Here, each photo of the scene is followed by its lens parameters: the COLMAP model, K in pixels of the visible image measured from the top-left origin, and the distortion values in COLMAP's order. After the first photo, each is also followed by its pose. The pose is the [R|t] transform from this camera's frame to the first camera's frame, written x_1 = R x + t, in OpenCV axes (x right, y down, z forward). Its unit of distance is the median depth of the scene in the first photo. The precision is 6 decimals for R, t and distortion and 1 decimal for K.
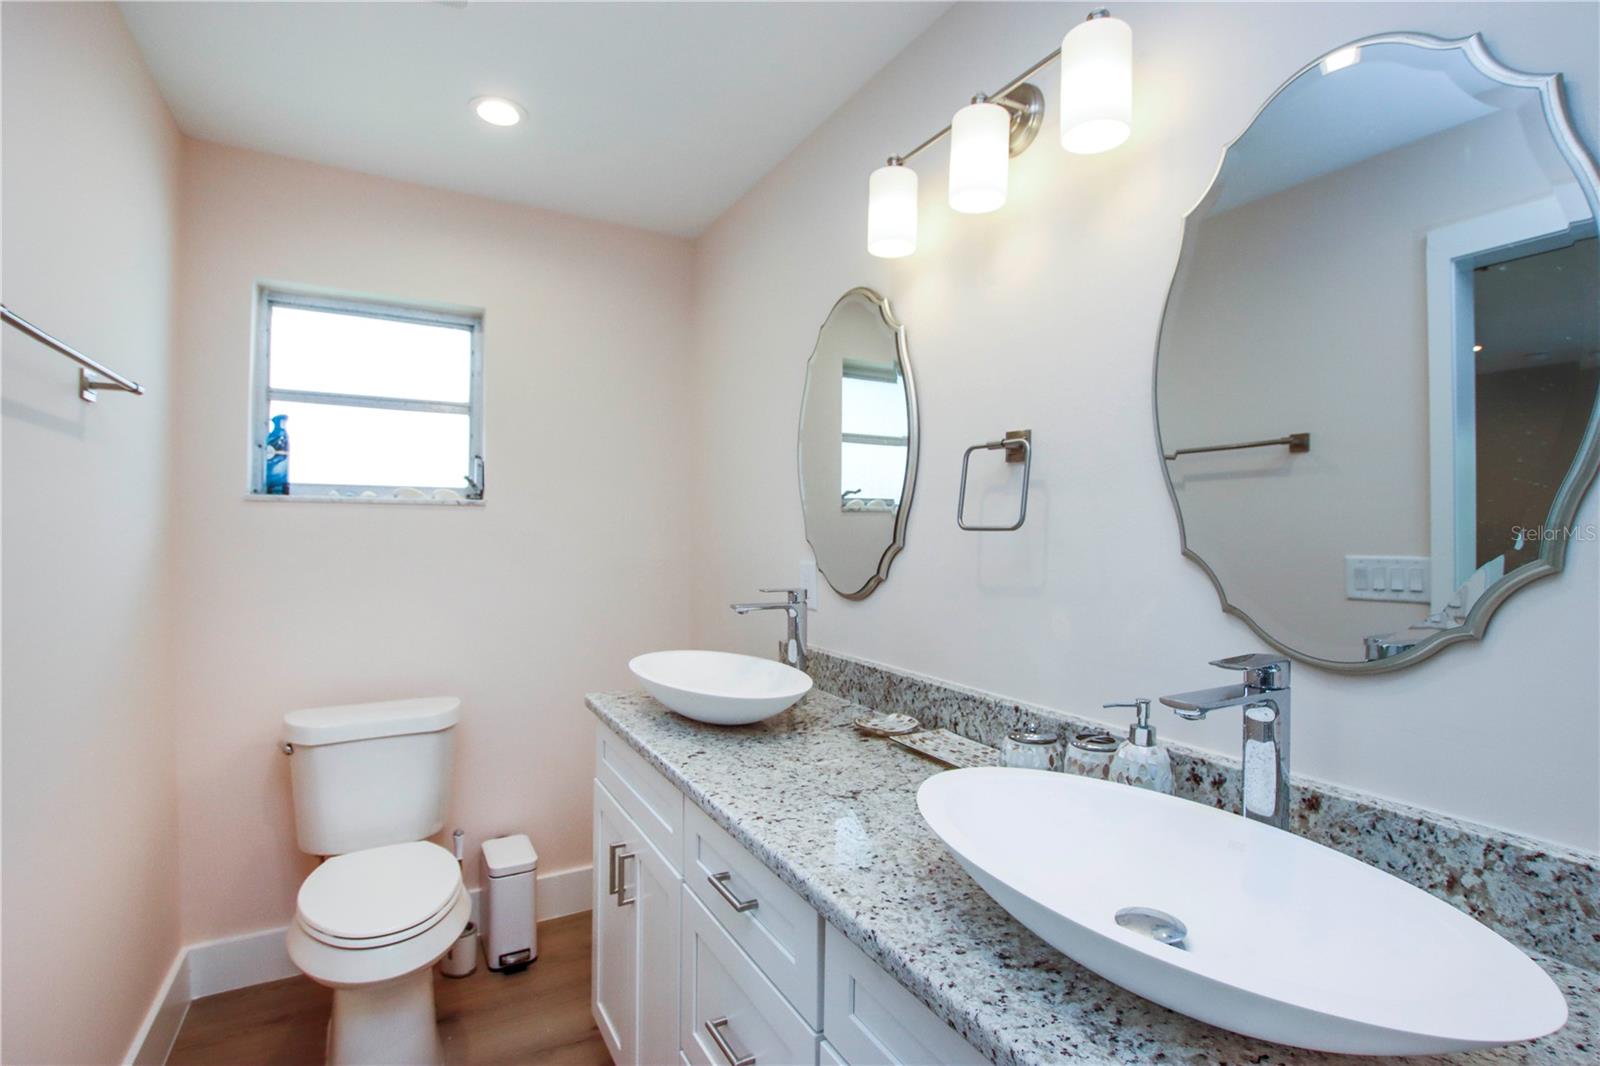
lens RADIAL K [[750.5, 0, 789.4], [0, 750.5, 535.5], [0, 0, 1]] dist [-0.016273, -0.000038]
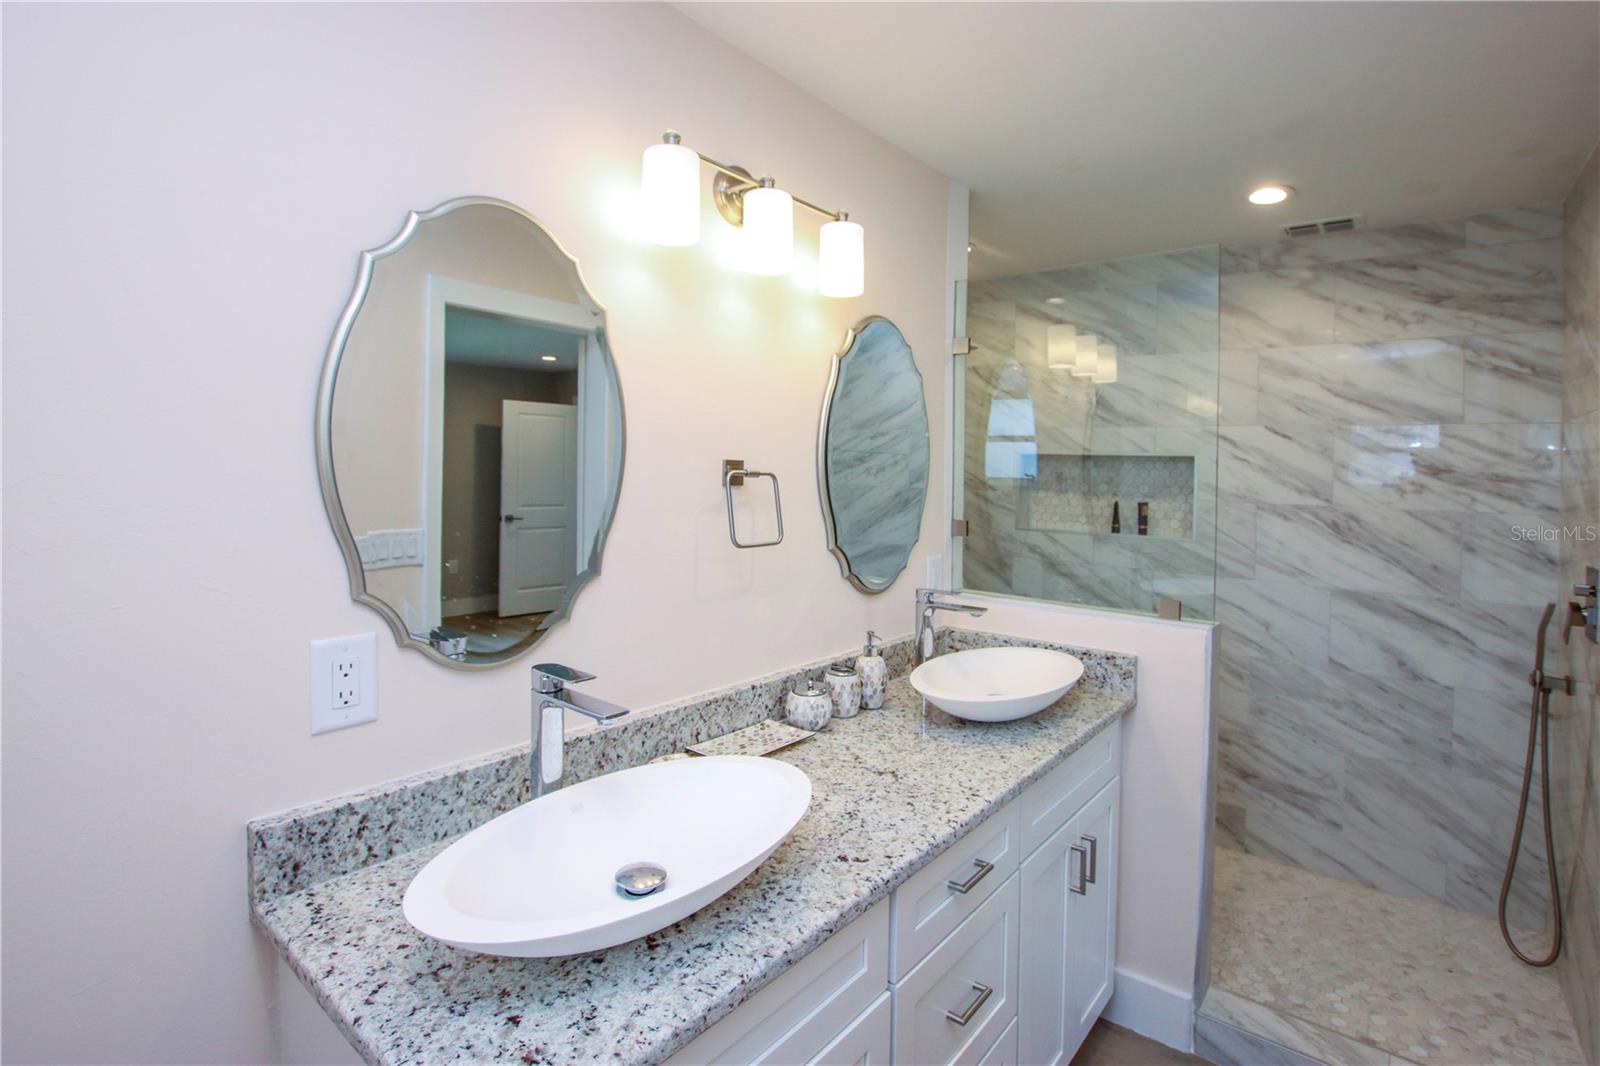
lens RADIAL K [[742.1, 0, 798.3], [0, 742.1, 482.3], [0, 0, 1]] dist [-0.002742, -0.000122]
pose [[-0.373438, -0.020059, 0.927438, -0.837059], [-0.021718, 0.999681, 0.012877, -0.122278], [-0.927401, -0.015333, -0.373754, 1.362724]]
